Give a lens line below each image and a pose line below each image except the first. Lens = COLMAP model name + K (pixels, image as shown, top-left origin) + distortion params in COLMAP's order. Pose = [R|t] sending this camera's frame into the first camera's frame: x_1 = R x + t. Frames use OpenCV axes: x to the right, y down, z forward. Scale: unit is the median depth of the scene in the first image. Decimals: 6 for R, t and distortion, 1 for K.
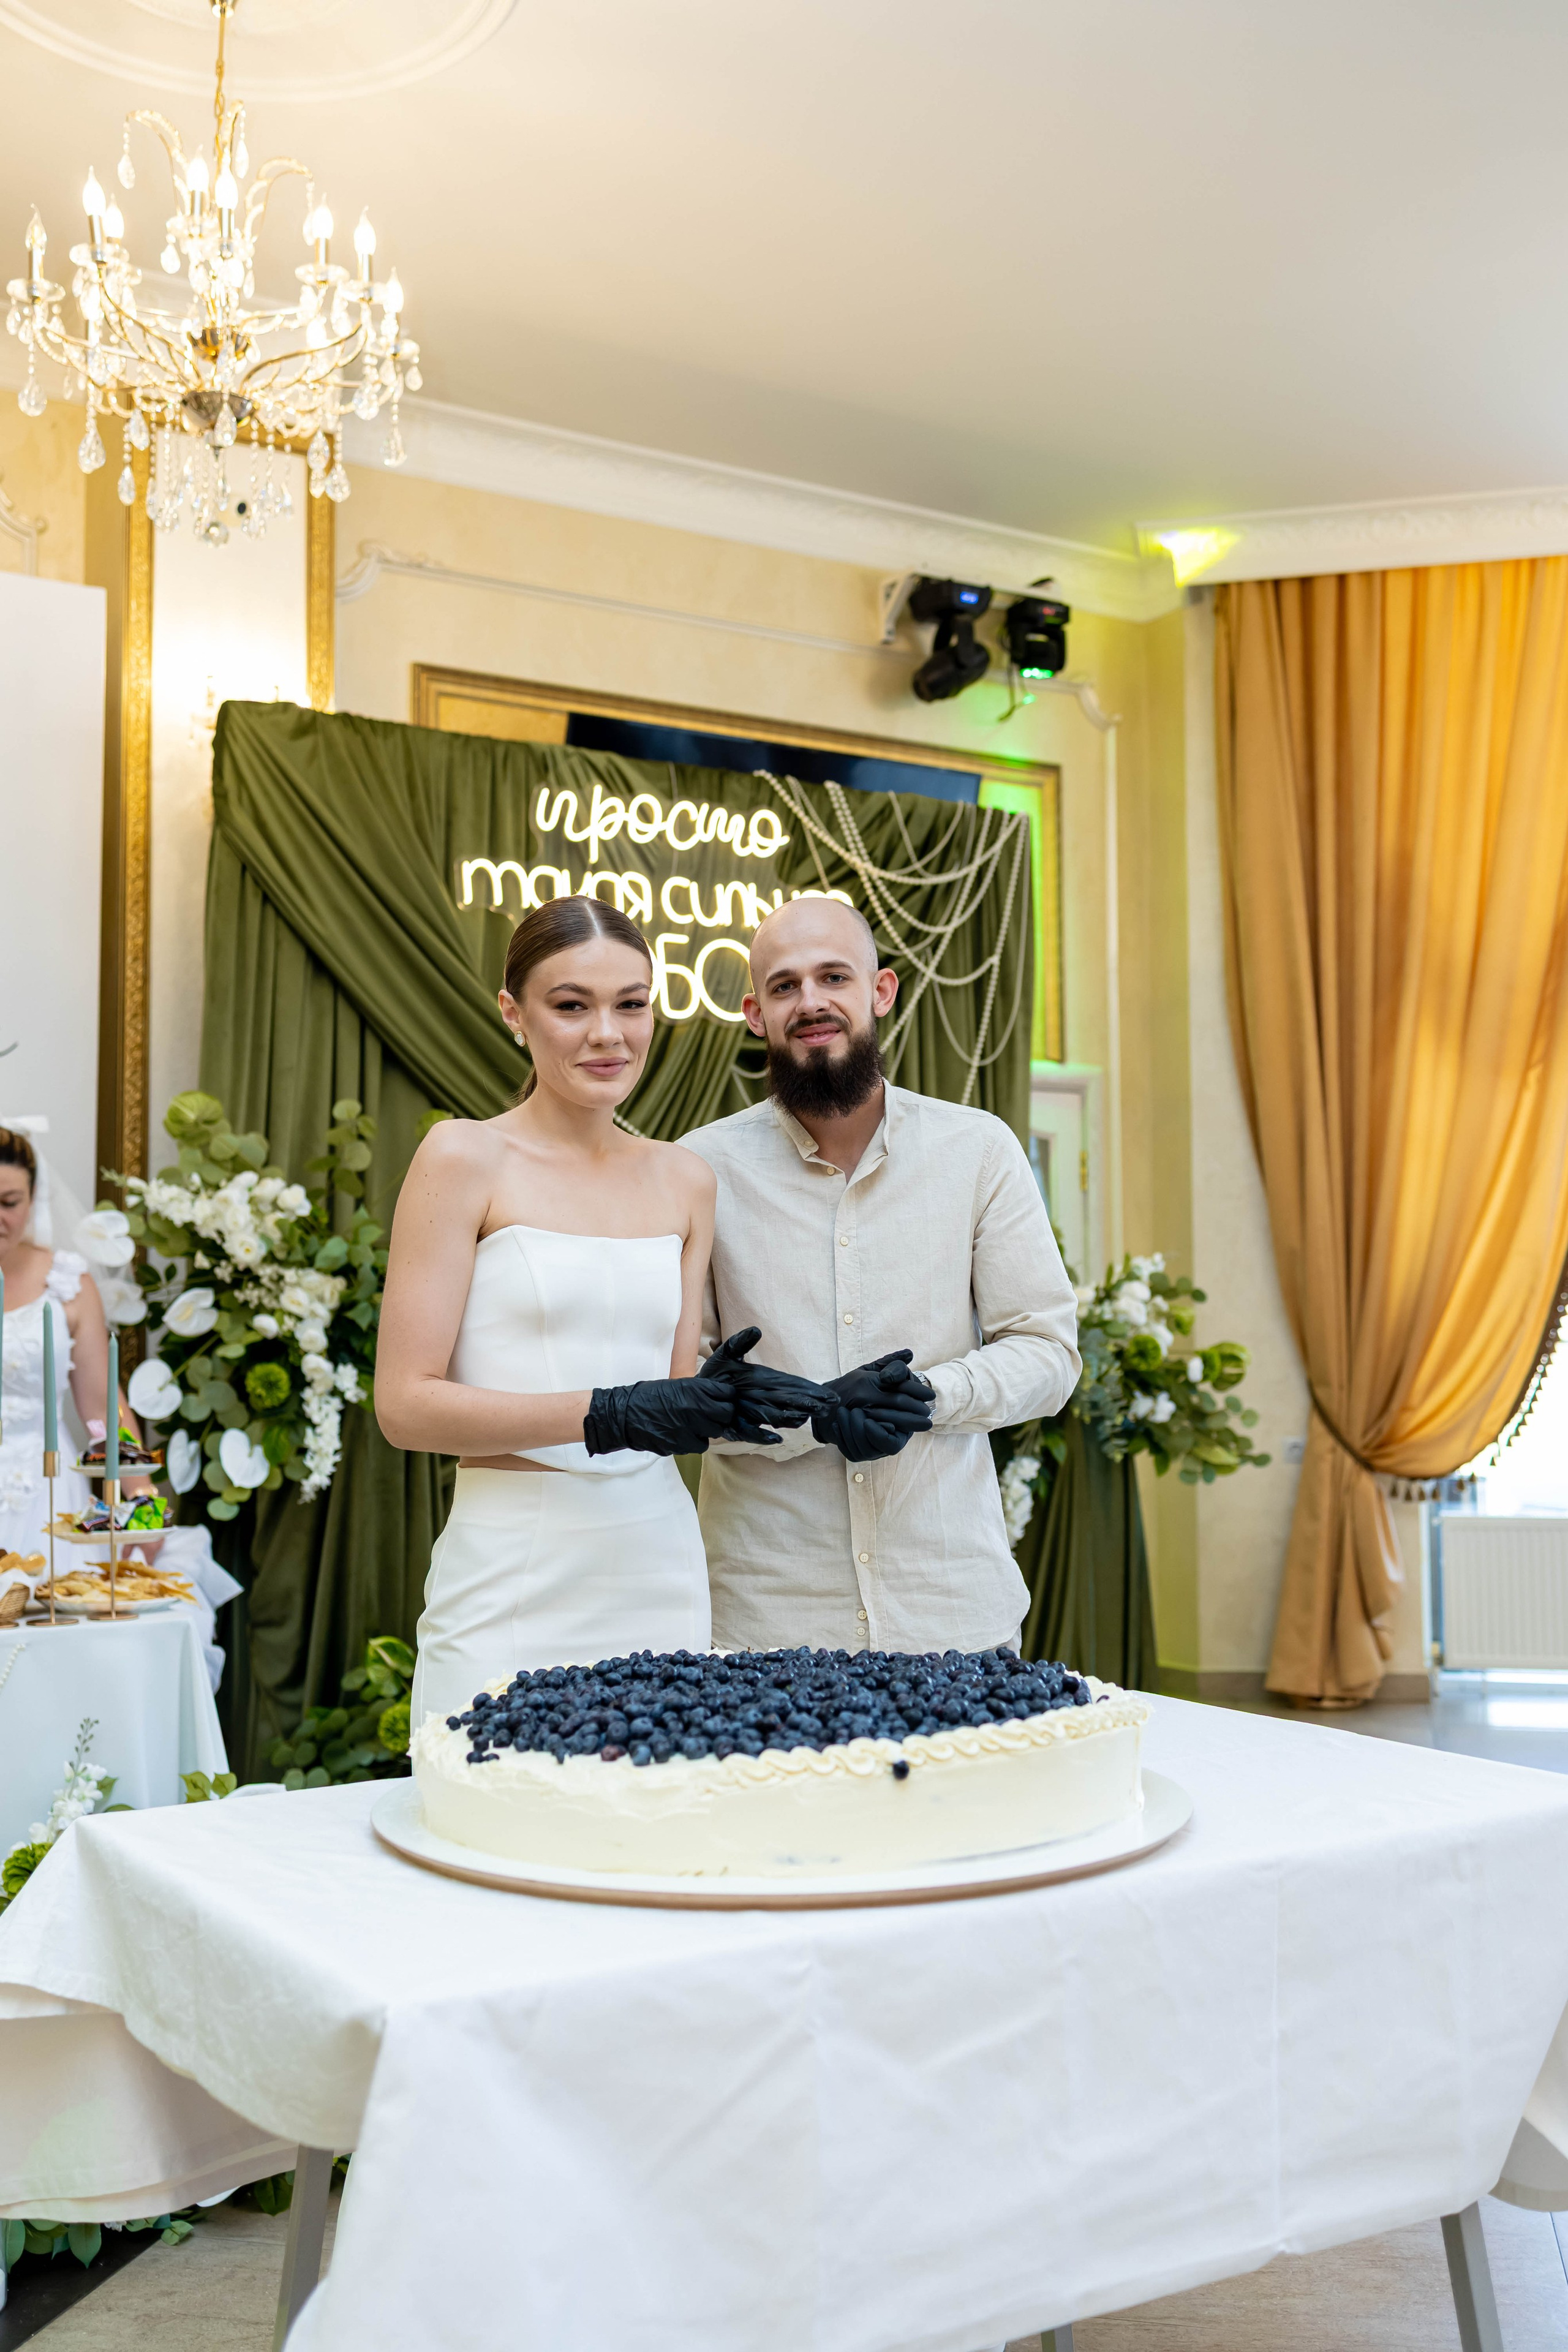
lens RADIAL K [[2349.6, 0, 784.0], [0, 2349.6, 1176.0], [0, 0, 1]] dist [0.023516, -0.024713]
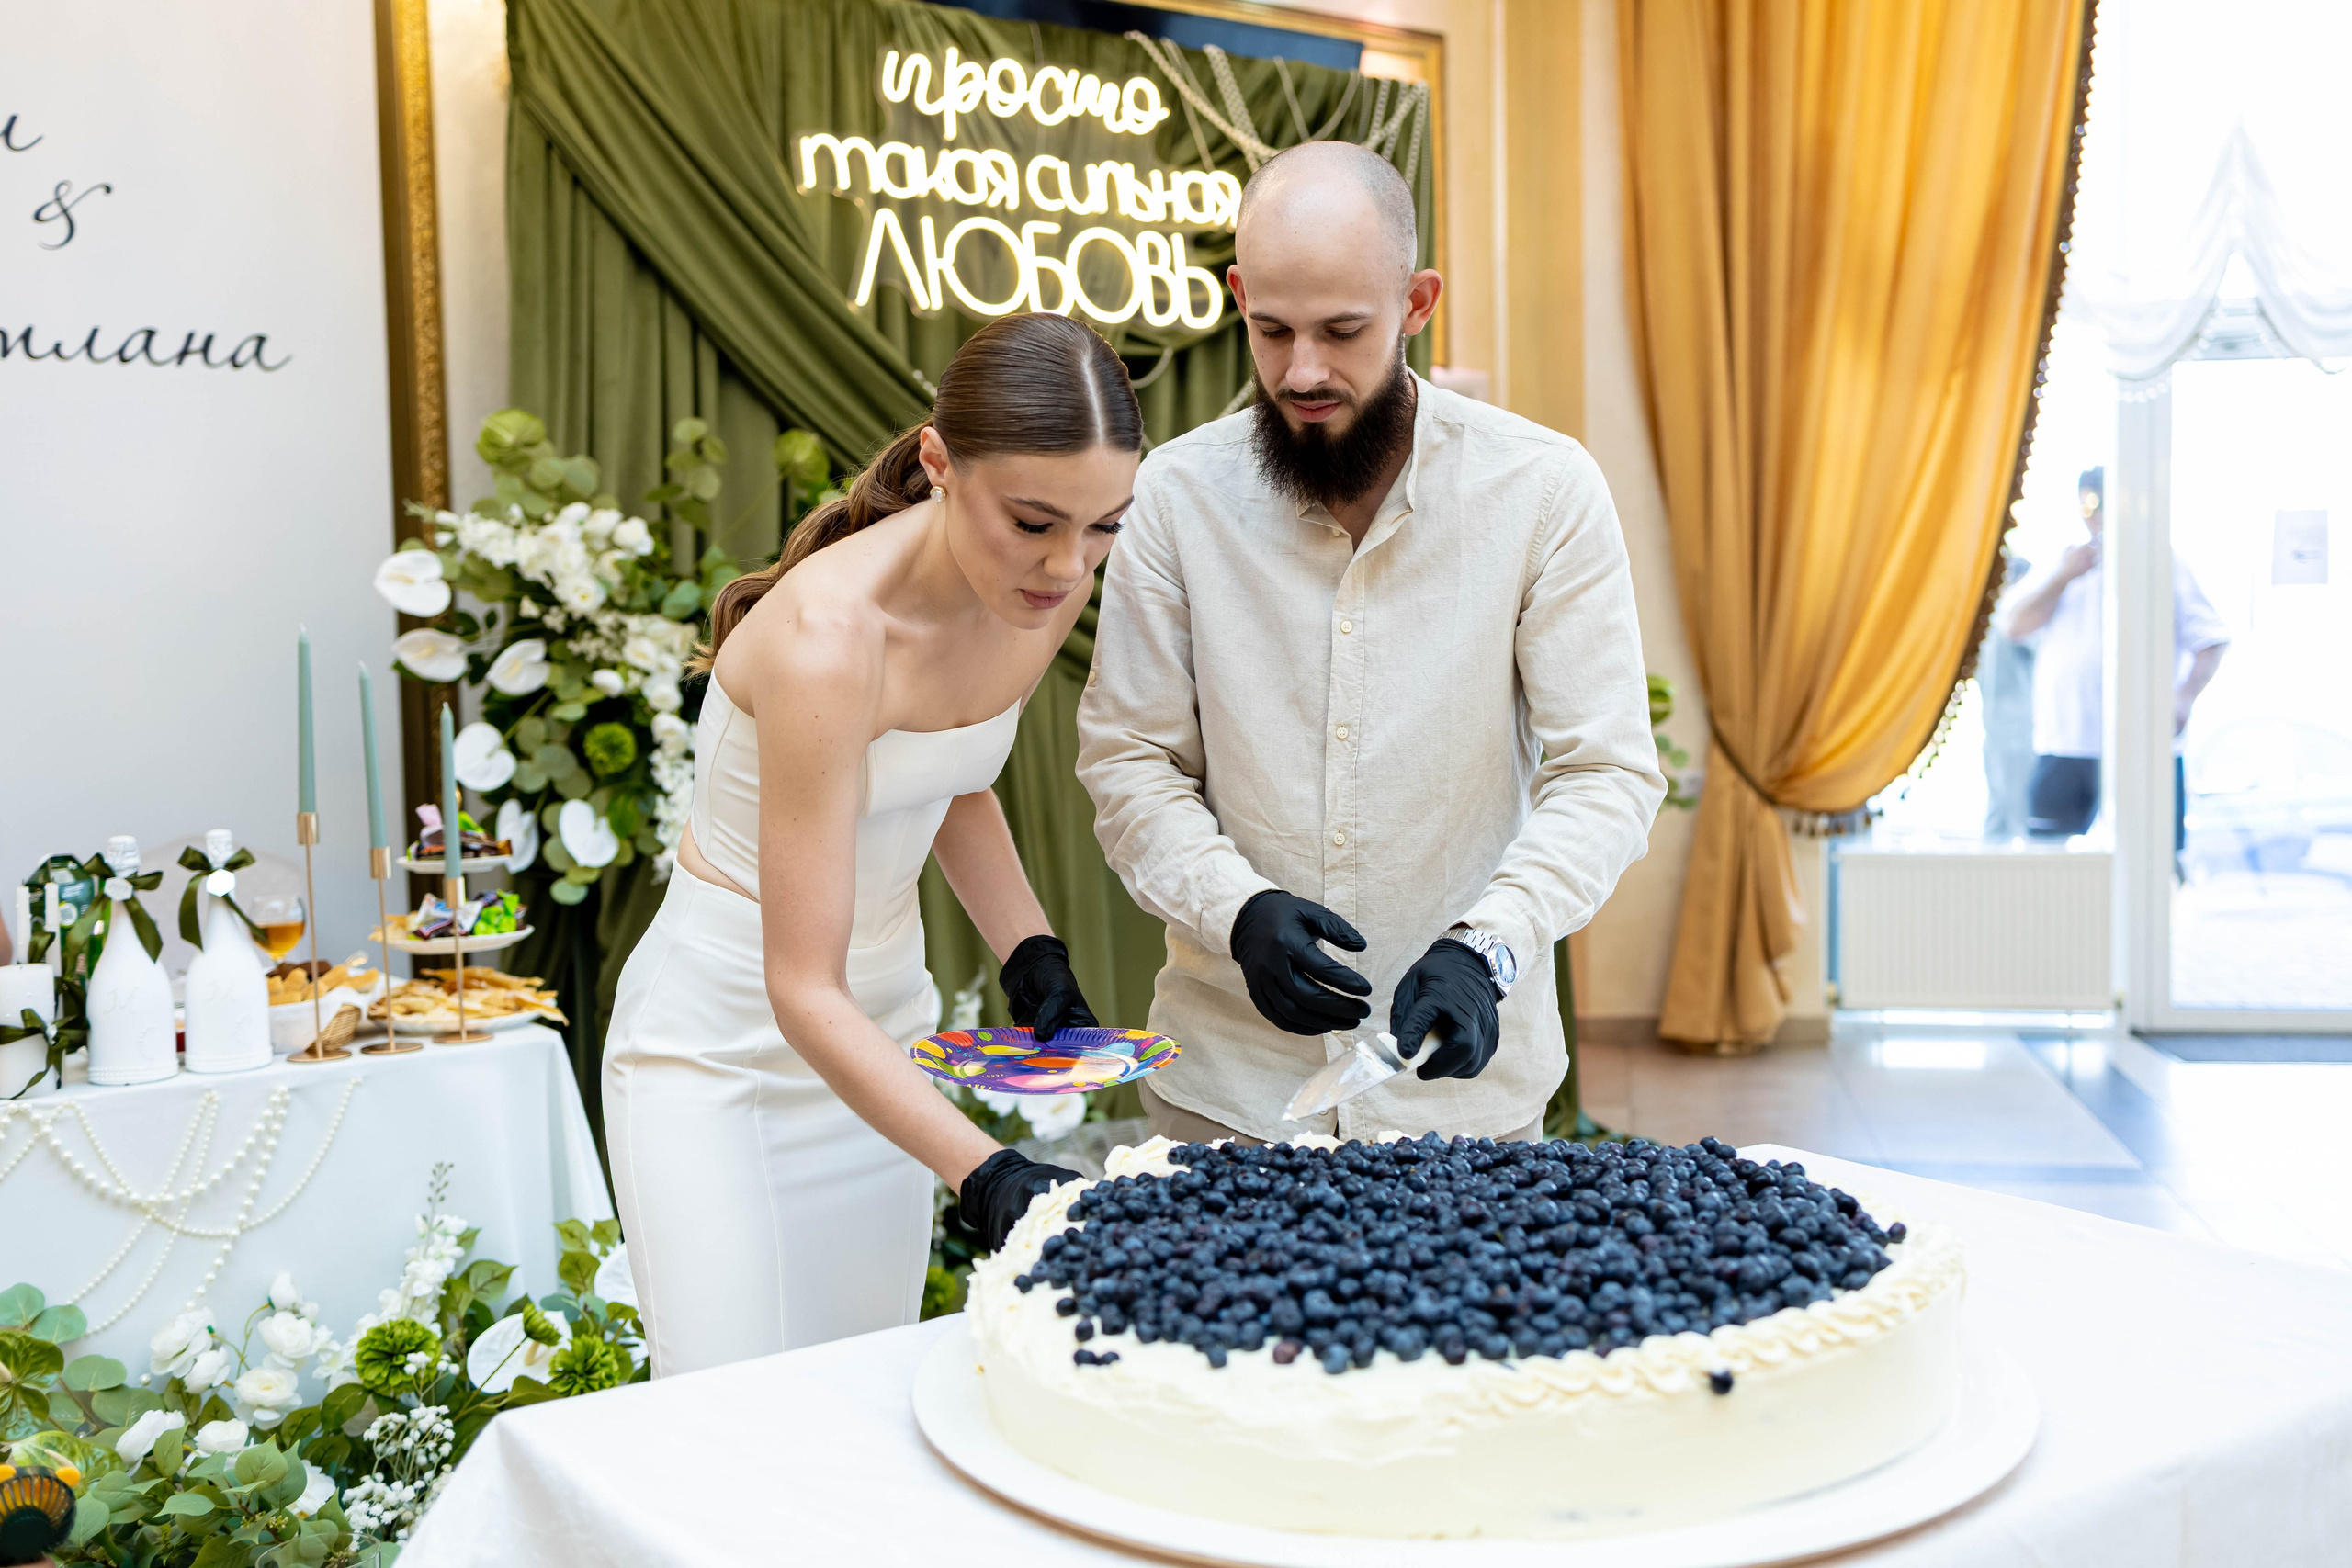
lens RADIAL K [[2349.4, 0, 1193.2], [0, 2349.4, 785.1], [0, 0, 1]] dist [0.023516, -0.024713]
pose [[0.998434, -0.016868, 0.053343, -0.041362], [0.010110, 0.992166, 0.124518, -0.003295], [-0.055026, -0.123784, 0.990782, 0.099227]]
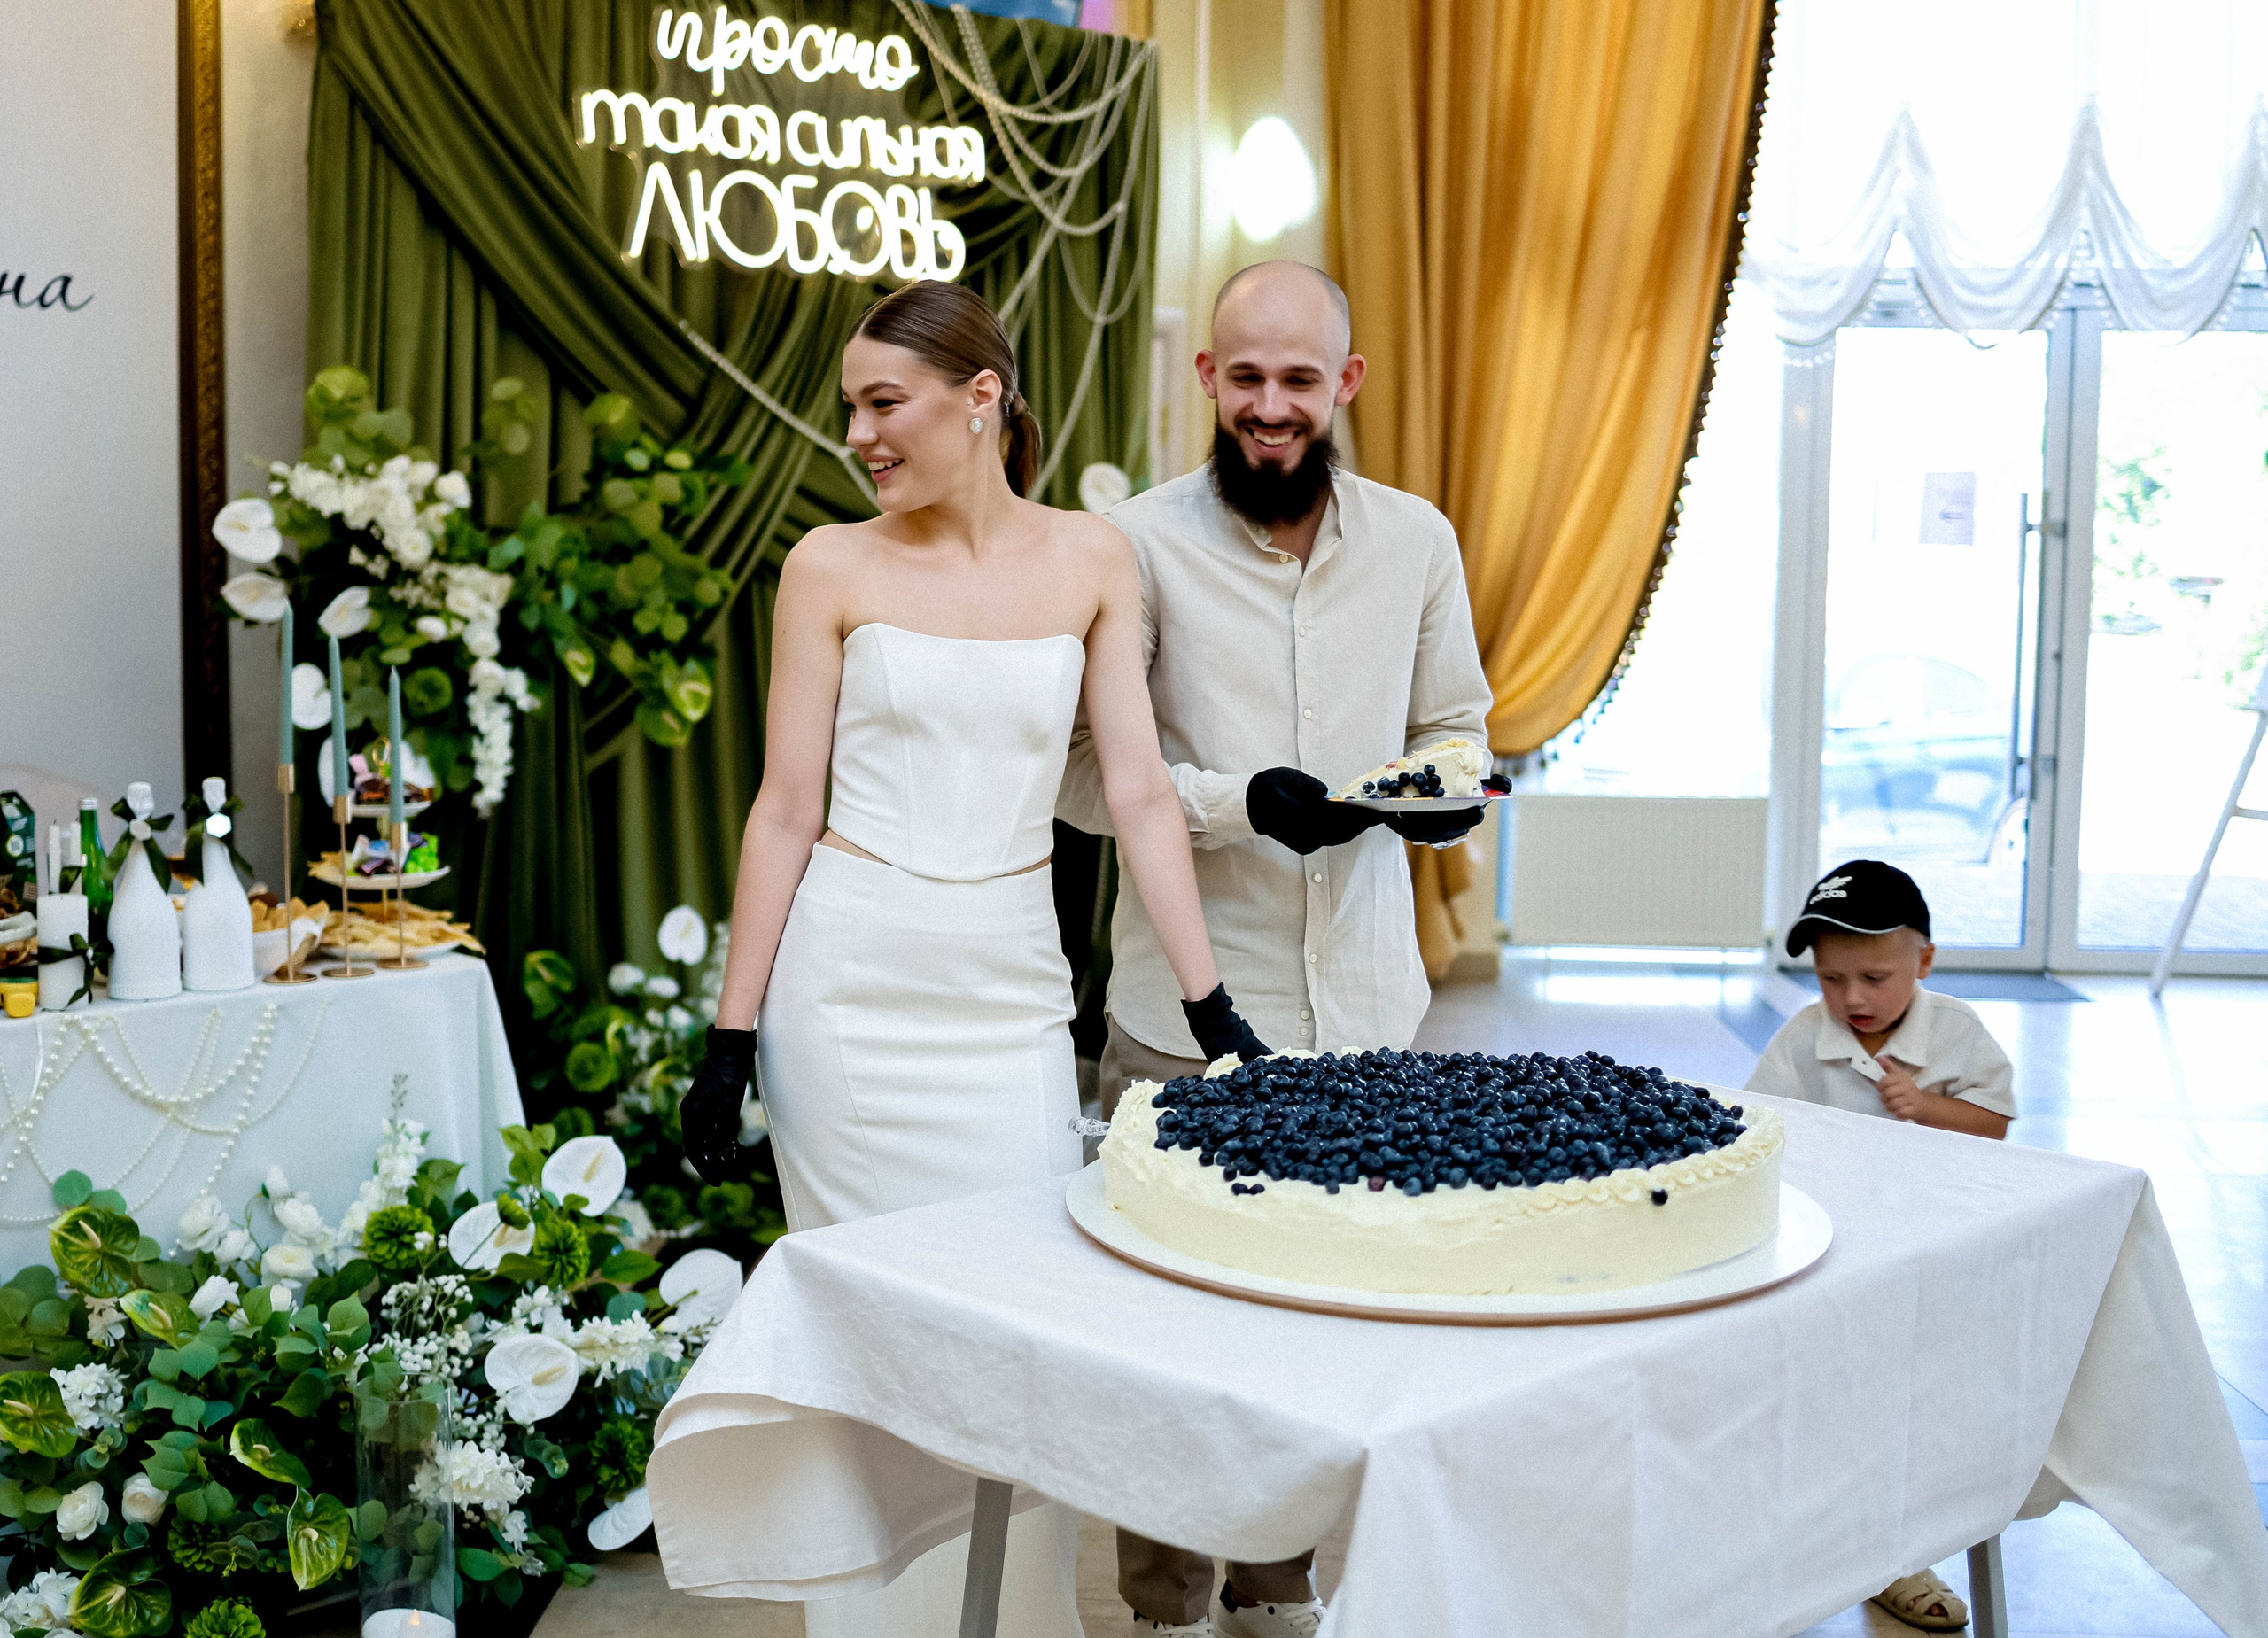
lens RADIAL K [[2655.6, 0, 972.6], [0, 2655.6, 765.5], [0, 0, 1]] dist [-0.067064, 0.044665]
pose [[0.988935, 0.000400, 0.148347, -0.133442], [-0.023717, 0.987560, 0.155443, -0.039390], [-0.146439, -0.157241, 0.976643, -0.040042]]
